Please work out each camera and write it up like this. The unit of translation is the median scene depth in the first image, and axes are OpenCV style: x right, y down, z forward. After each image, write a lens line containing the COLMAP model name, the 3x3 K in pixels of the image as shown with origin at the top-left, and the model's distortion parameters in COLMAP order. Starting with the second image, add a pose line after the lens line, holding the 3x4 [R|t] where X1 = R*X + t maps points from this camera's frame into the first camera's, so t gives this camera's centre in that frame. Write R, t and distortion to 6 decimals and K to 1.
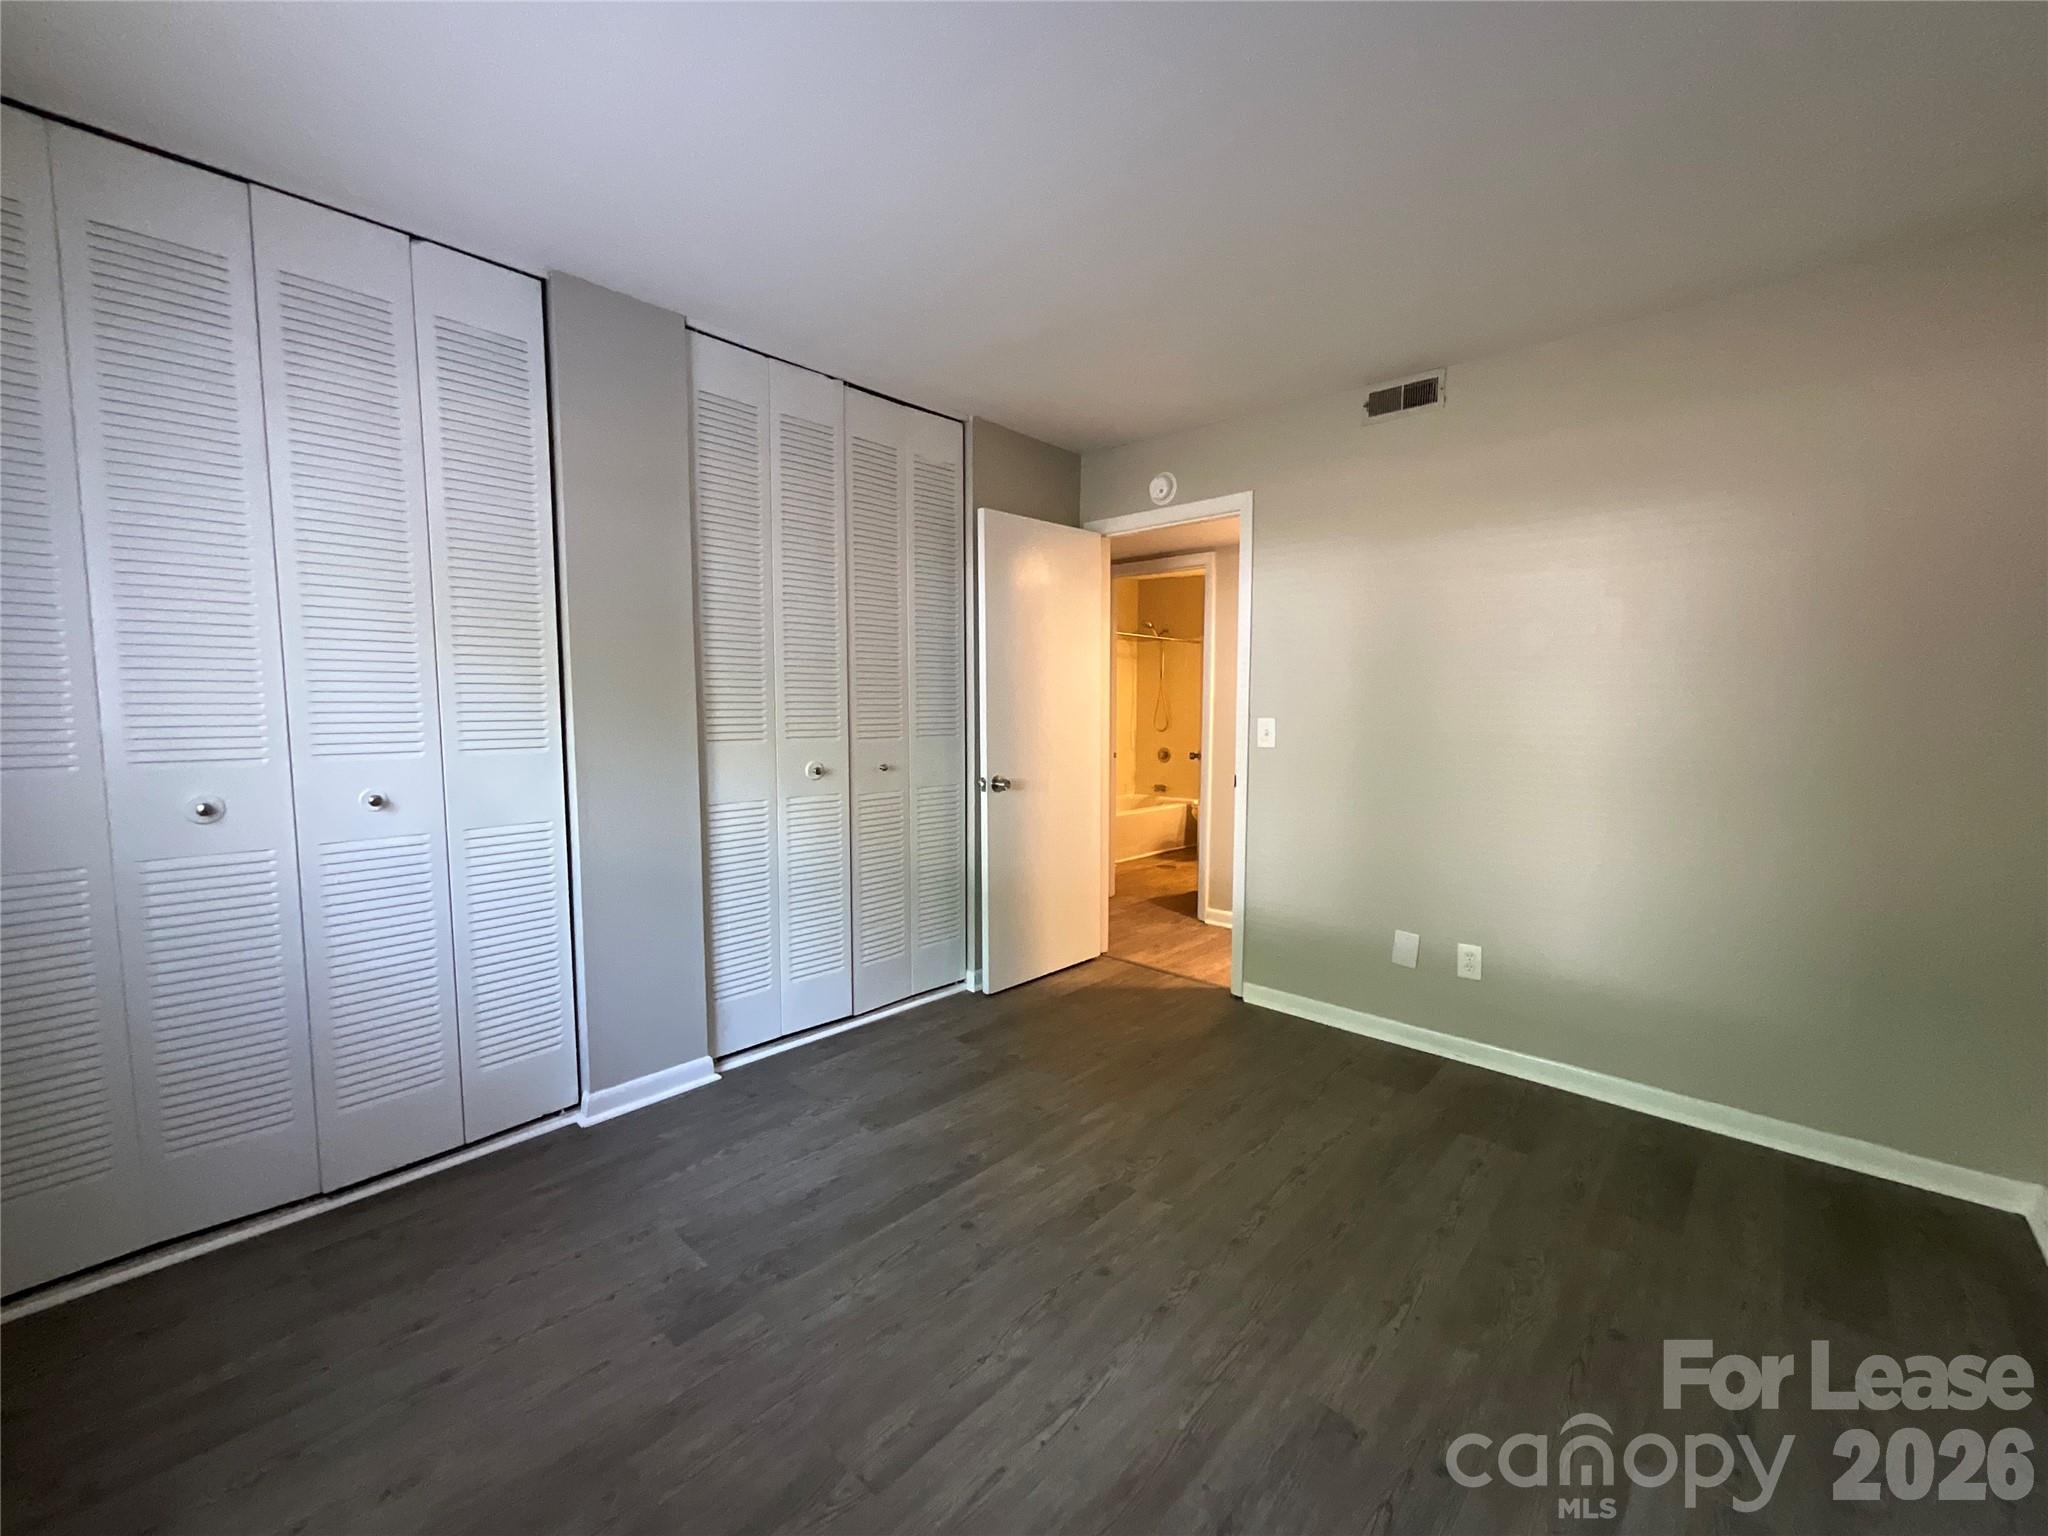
lens RADIAL K [[825.6, 0, 1020.5], [0, 825.6, 767.1], [0, 0, 1]] dist [0.003953, 0.000321]
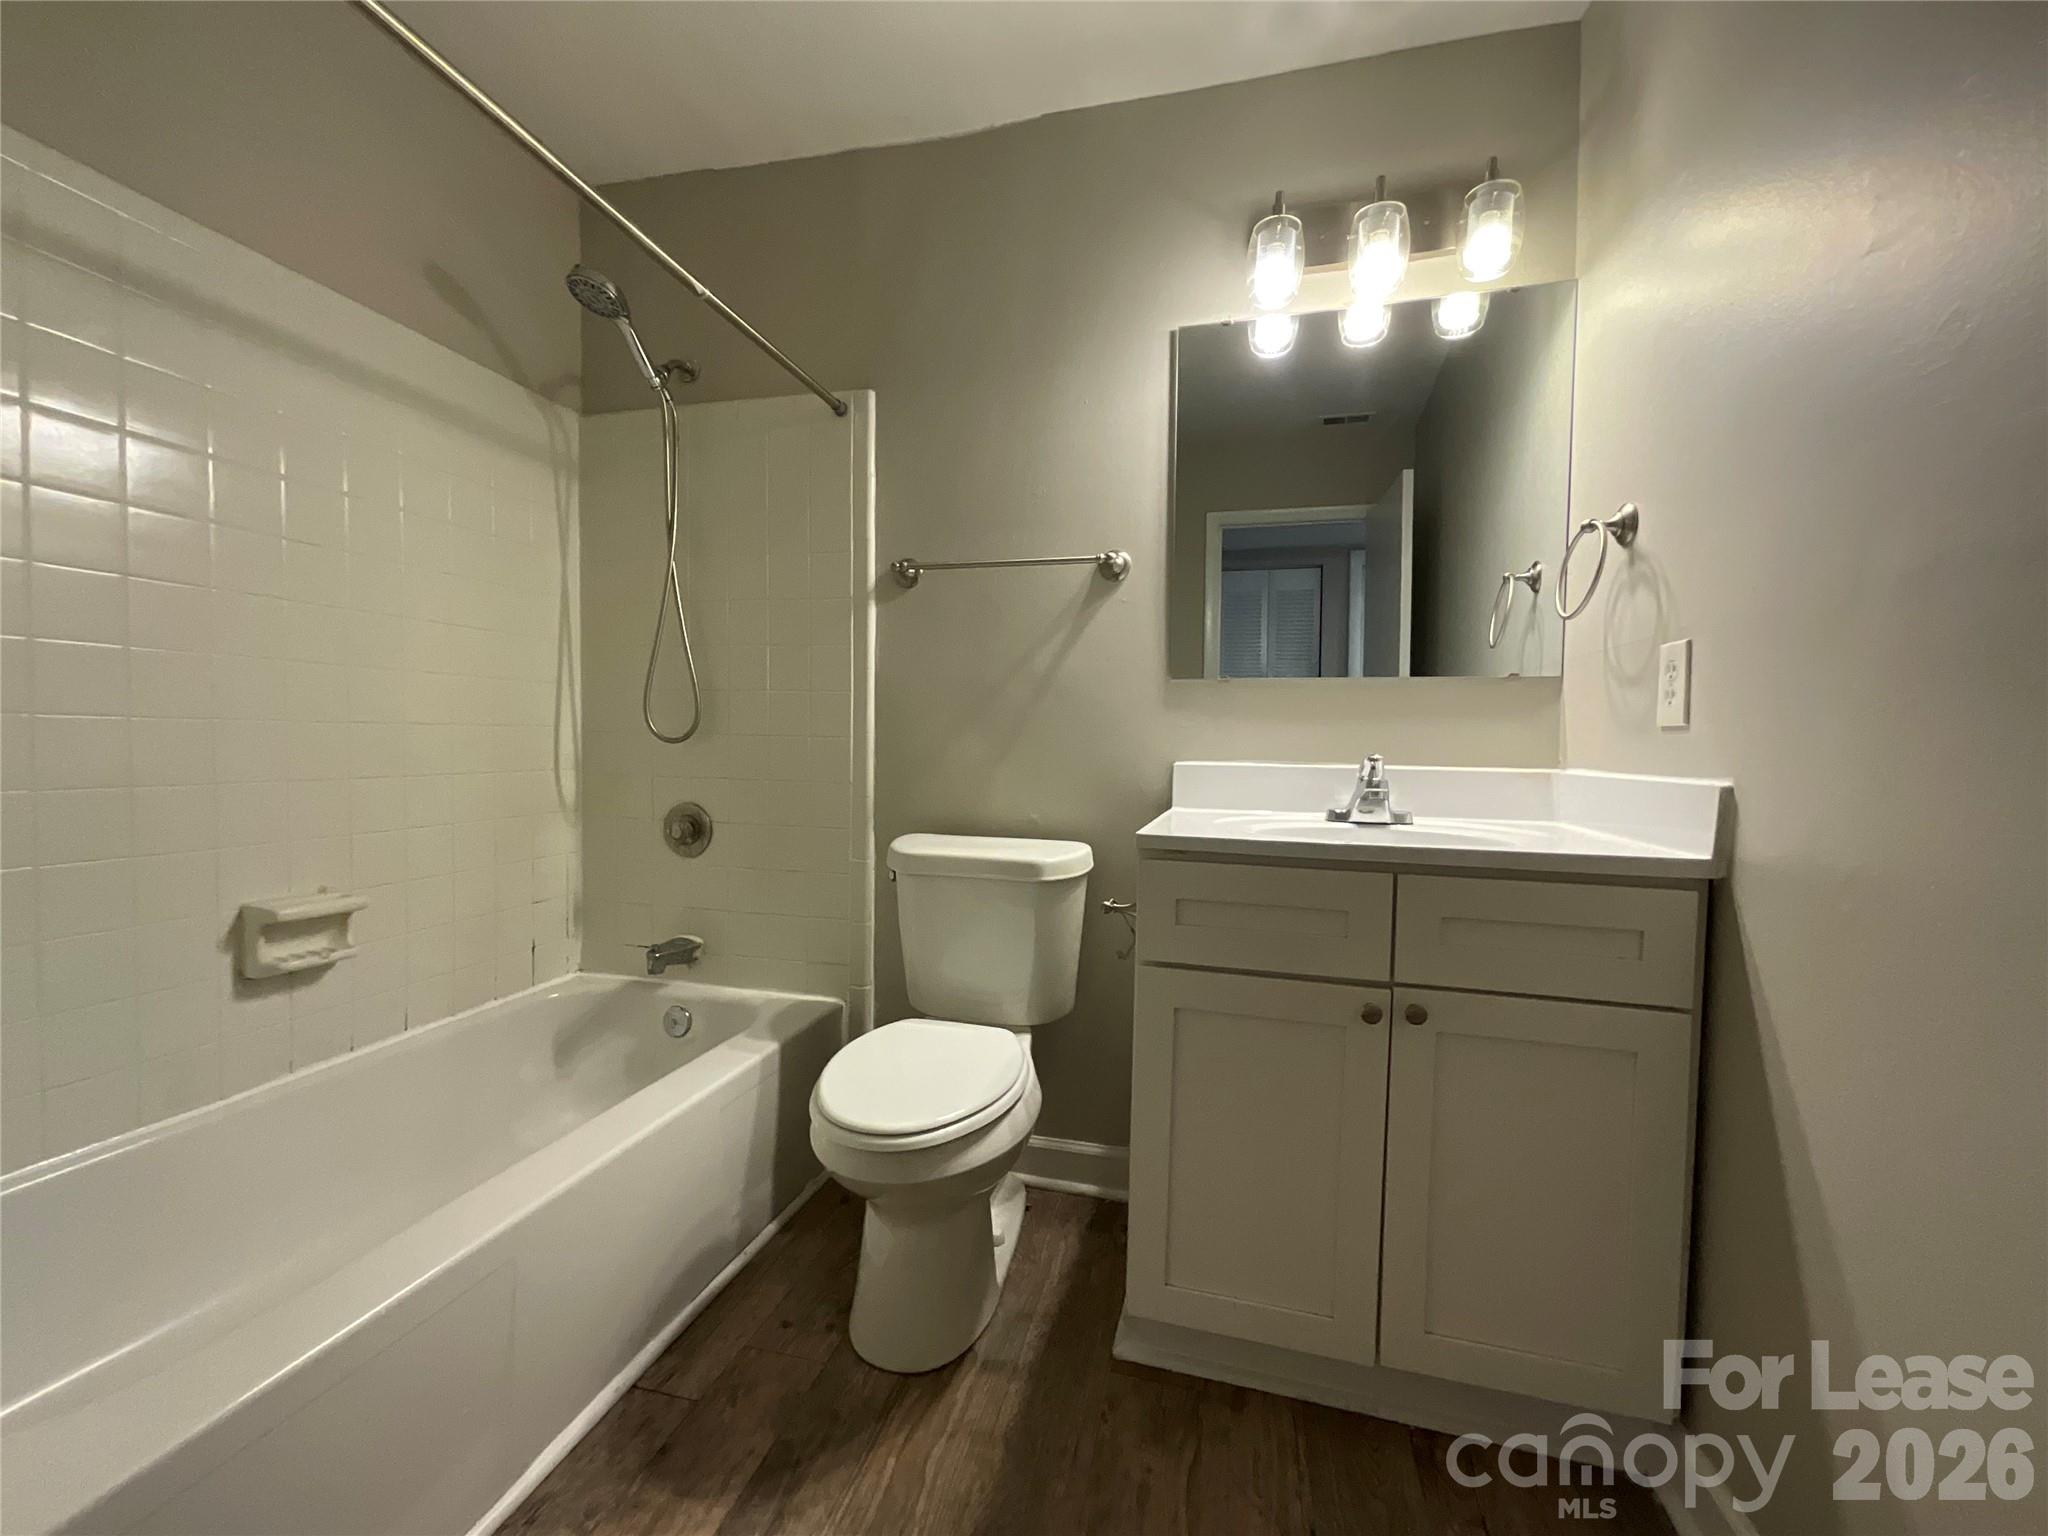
lens RADIAL K [[825.6, 0, 1023.7], [0, 825.6, 768.8], [0, 0, 1]] dist [0.003953, 0.000321]
pose [[0.889133, -0.004533, 0.457626, 0.148047], [0.022385, 0.999185, -0.033595, -0.022879], [-0.457101, 0.040115, 0.888510, 0.706831]]
